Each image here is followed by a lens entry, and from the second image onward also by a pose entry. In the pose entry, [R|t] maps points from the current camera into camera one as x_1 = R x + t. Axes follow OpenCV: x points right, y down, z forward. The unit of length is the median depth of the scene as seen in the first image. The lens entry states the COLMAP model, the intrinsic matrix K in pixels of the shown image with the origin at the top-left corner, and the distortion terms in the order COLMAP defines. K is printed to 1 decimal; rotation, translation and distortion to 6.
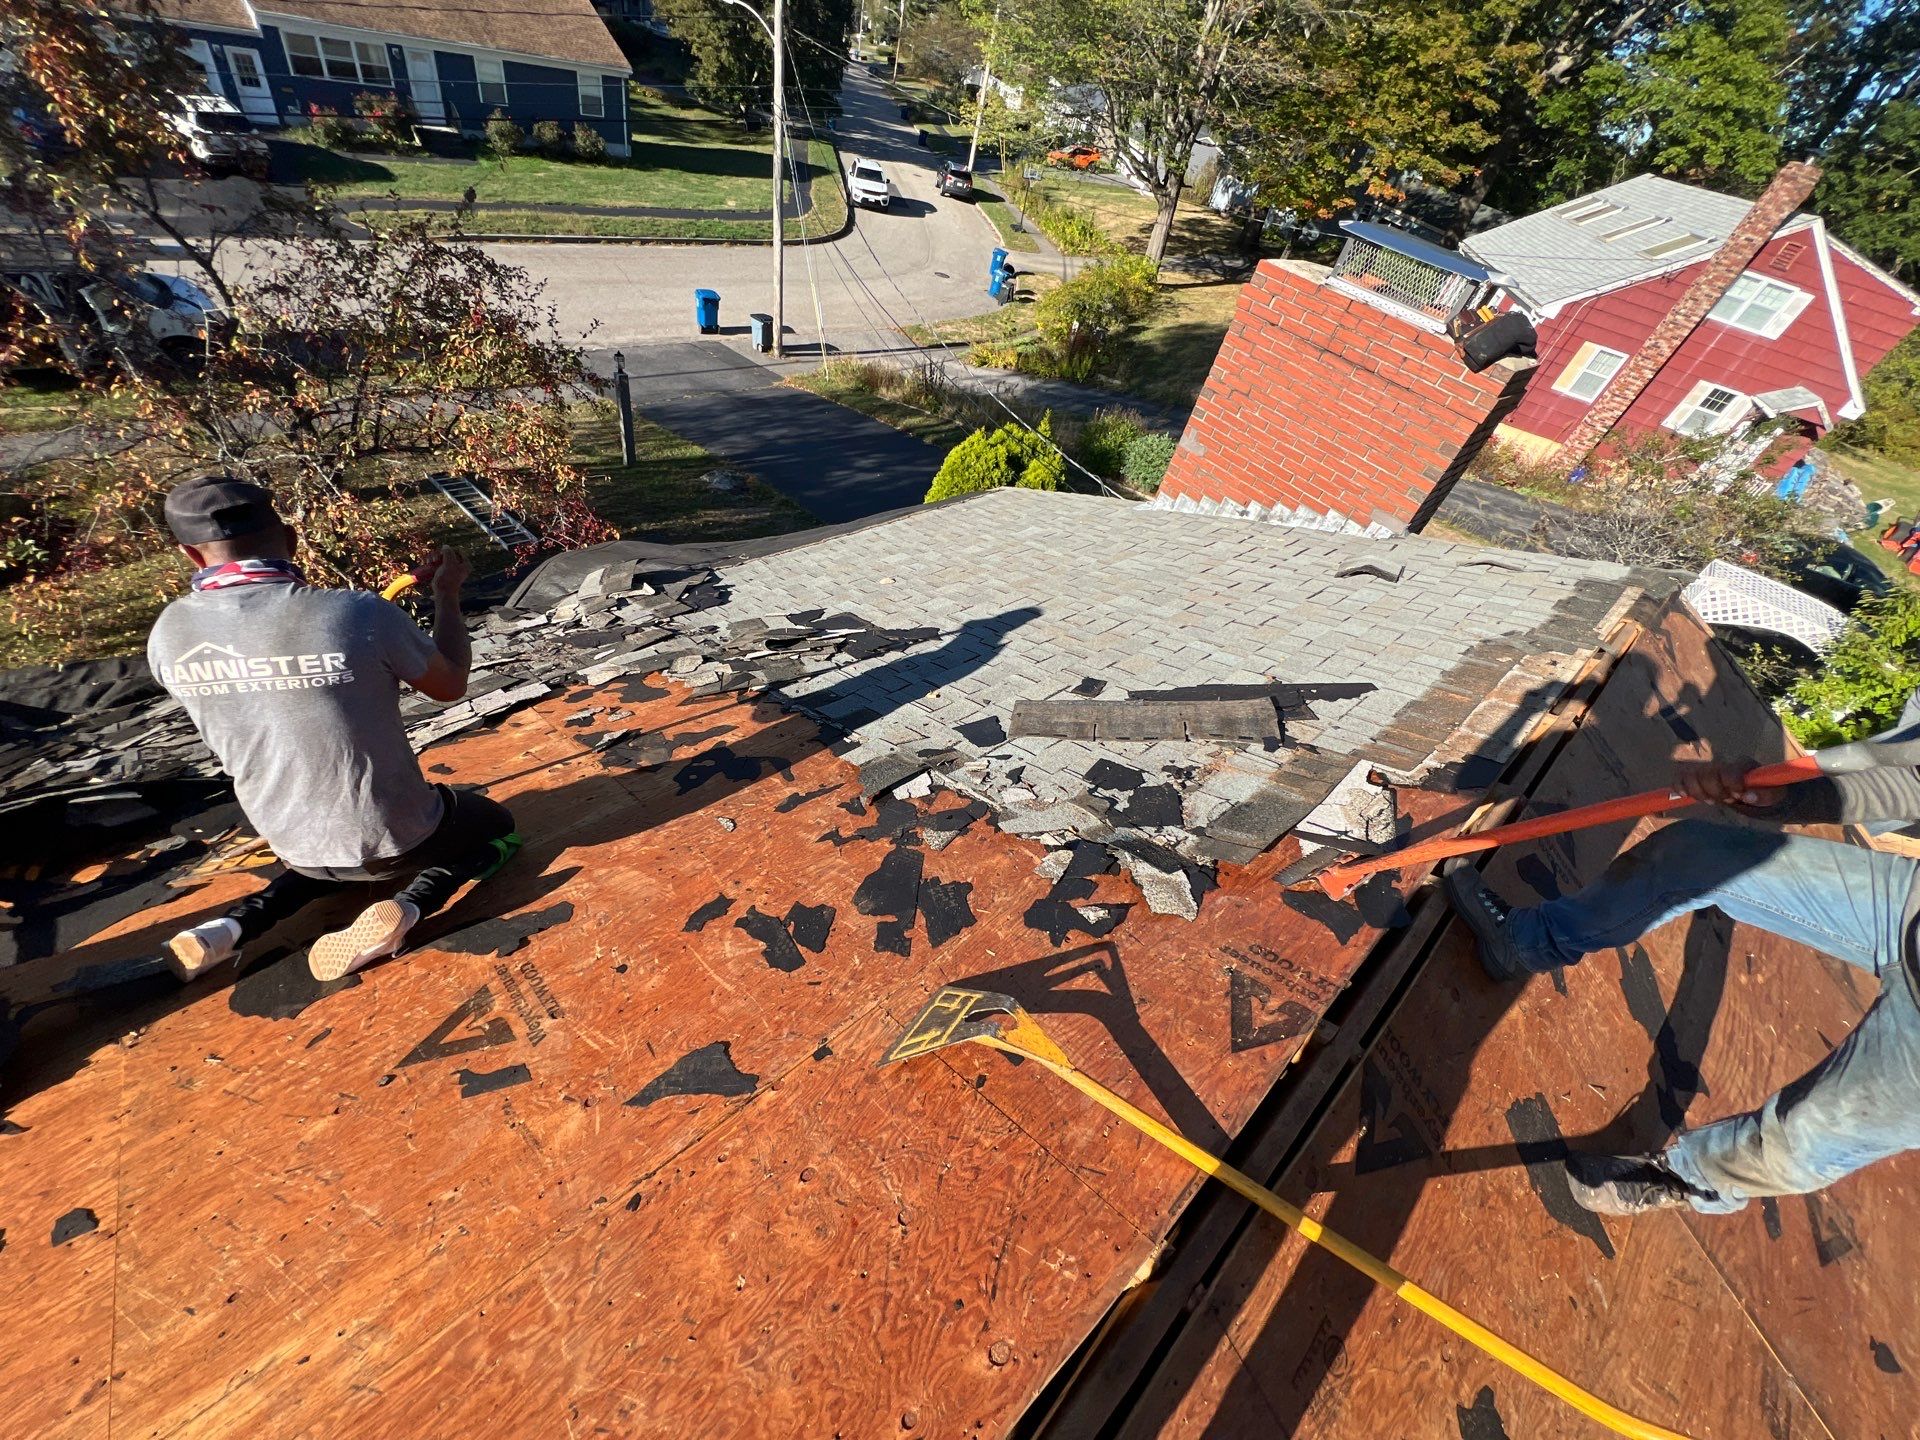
lens RADIAL K [[770.0, 0, 955.7], [0, 770.0, 716.6], [0, 0, 1]] dist [-0.001838, 0.000067]
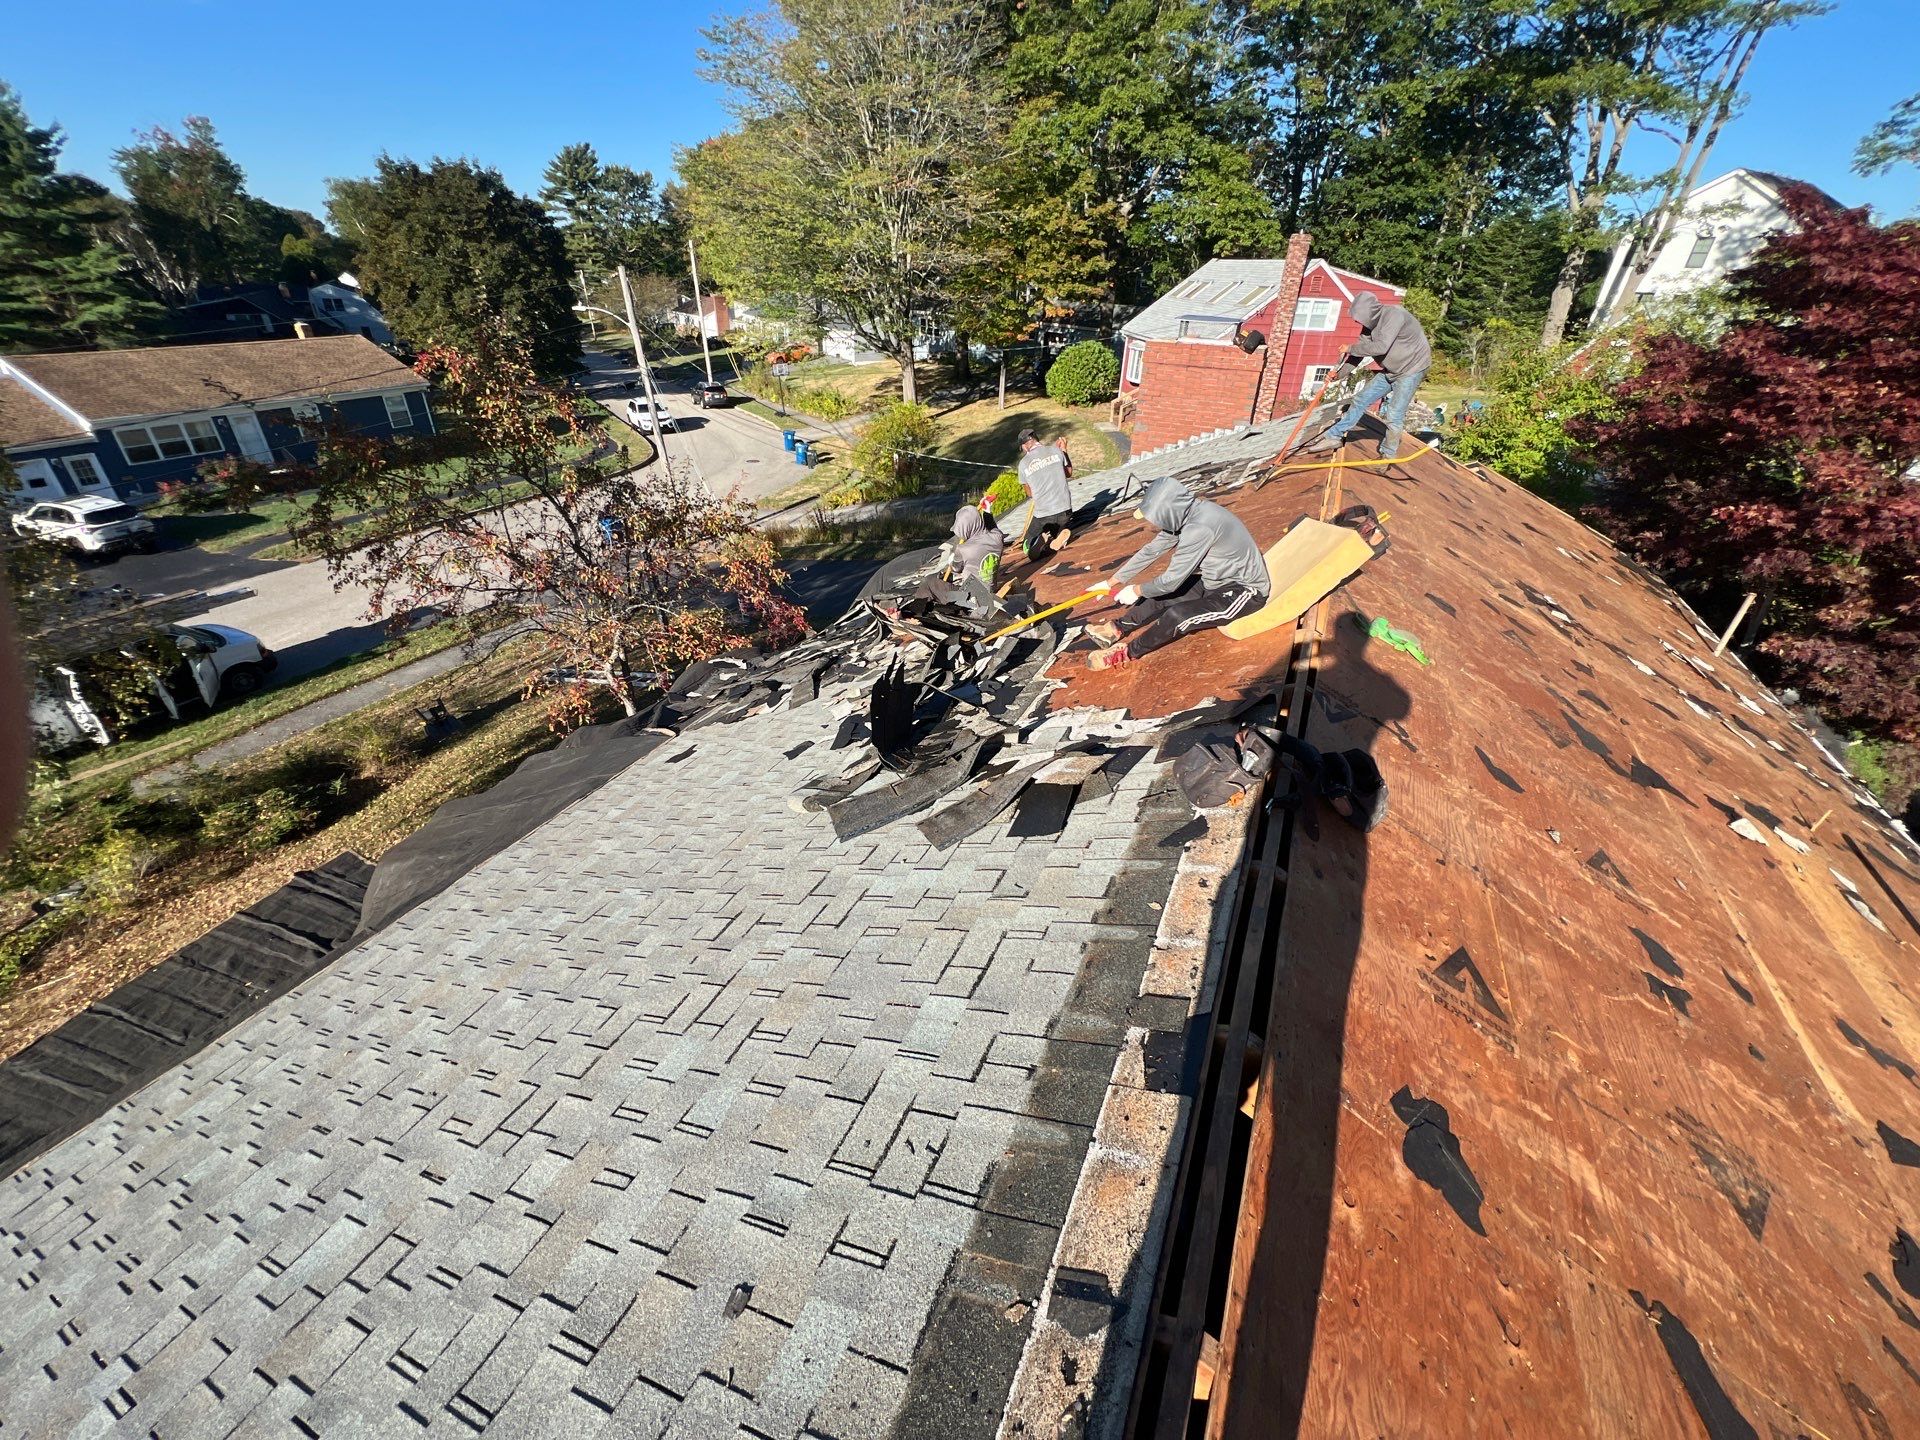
lens RADIAL K [[770.0, 0, 955.7], [0, 770.0, 716.6], [0, 0, 1]] dist [-0.001838, 0.000067]
pose [[0.906850, -0.357888, 0.222572, -0.239533], [0.391808, 0.910473, -0.132380, 0.118793], [-0.155268, 0.207255, 0.965887, -0.209959]]
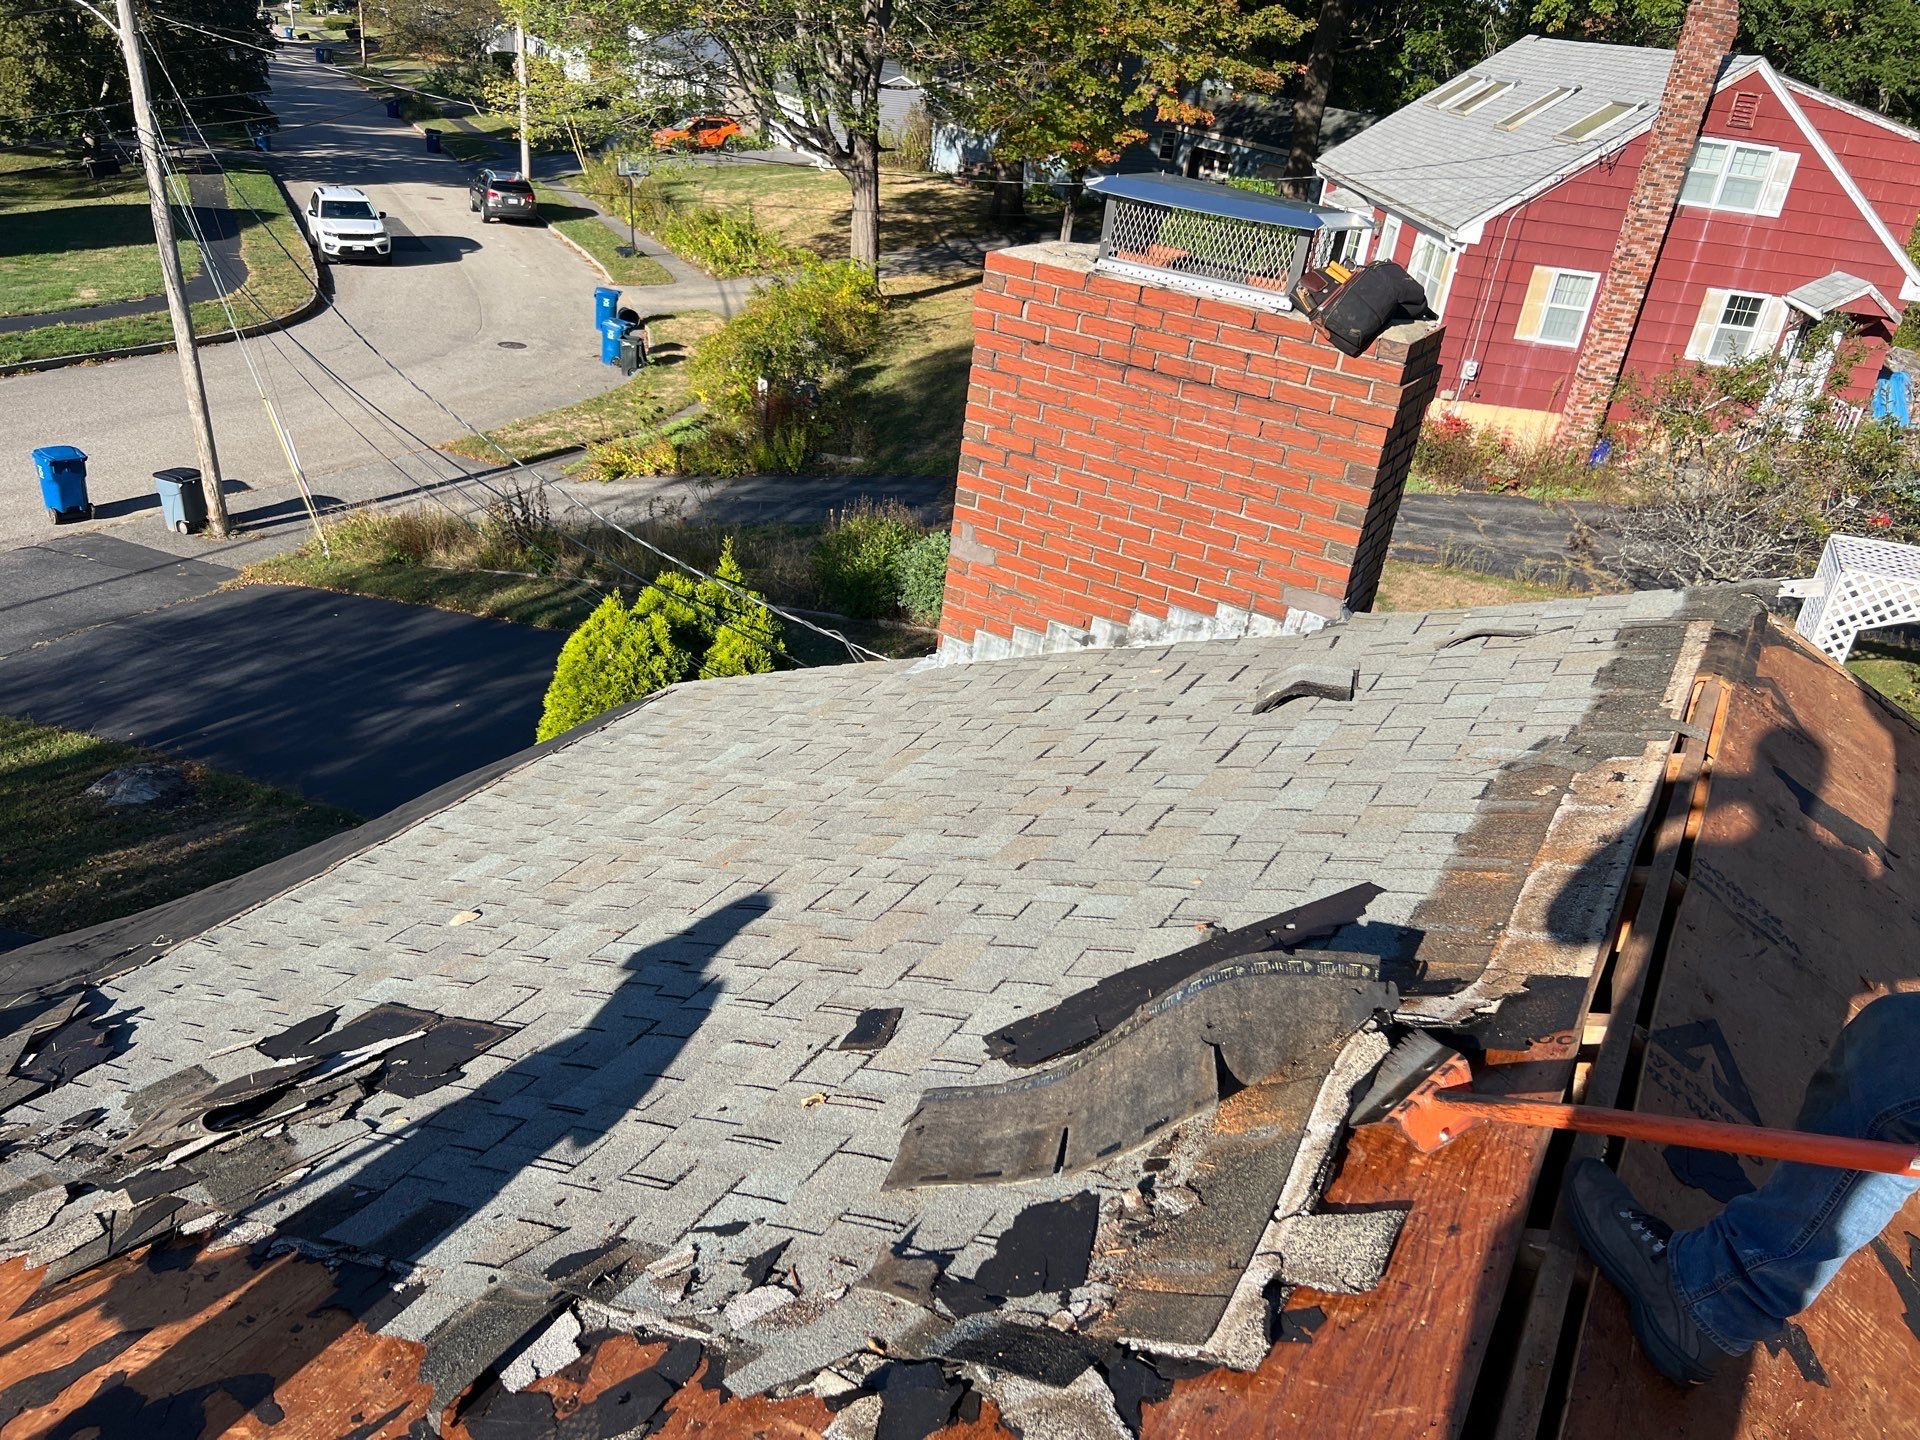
lens RADIAL K [[1447.7, 0, 961.0], [0, 1447.7, 704.0], [0, 0, 1]] dist [0.048762, -0.056873]
pose [[0.950419, -0.224469, 0.215215, 0.010783], [0.271075, 0.937163, -0.219643, -0.001957], [-0.152389, 0.267093, 0.951546, -0.000400]]
